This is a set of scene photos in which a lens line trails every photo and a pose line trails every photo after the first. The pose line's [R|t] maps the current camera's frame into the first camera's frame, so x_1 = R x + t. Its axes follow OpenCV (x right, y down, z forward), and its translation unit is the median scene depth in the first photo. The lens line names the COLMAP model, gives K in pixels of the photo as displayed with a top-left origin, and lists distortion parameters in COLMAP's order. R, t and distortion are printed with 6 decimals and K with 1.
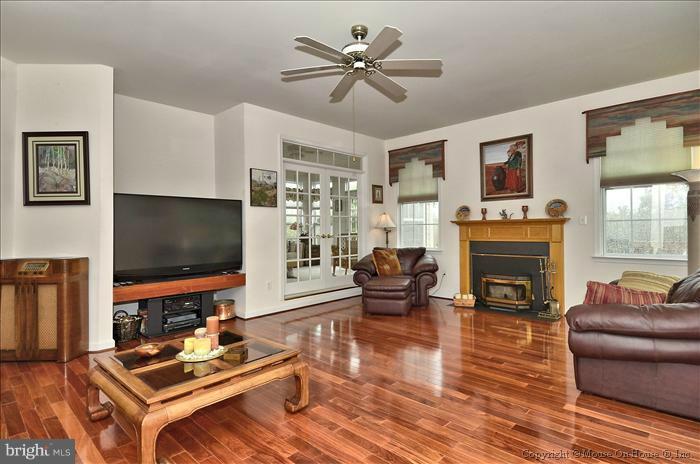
lens RADIAL K [[370.2, 0, 349.1], [0, 370.2, 229.5], [0, 0, 1]] dist [0.011599, -0.004993]
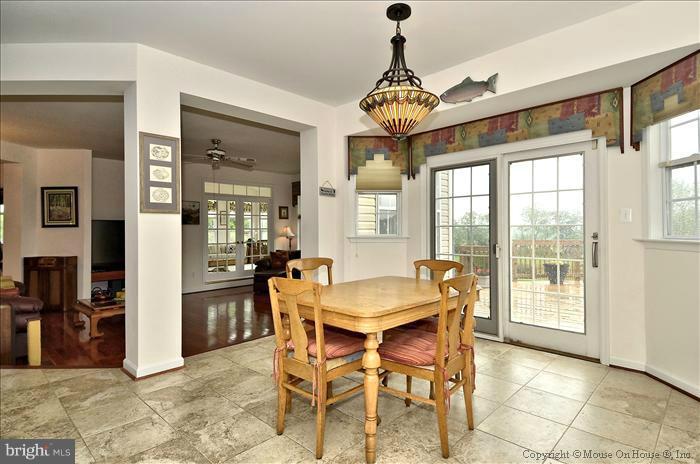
lens RADIAL K [[370.2, 0, 351.3], [0, 370.2, 230.5], [0, 0, 1]] dist [0.011599, -0.004993]
pose [[0.999984, 0.003826, 0.004112, 0.598658], [-0.003841, 0.999986, 0.003624, -0.058625], [-0.004098, -0.003640, 0.999985, -0.782427]]
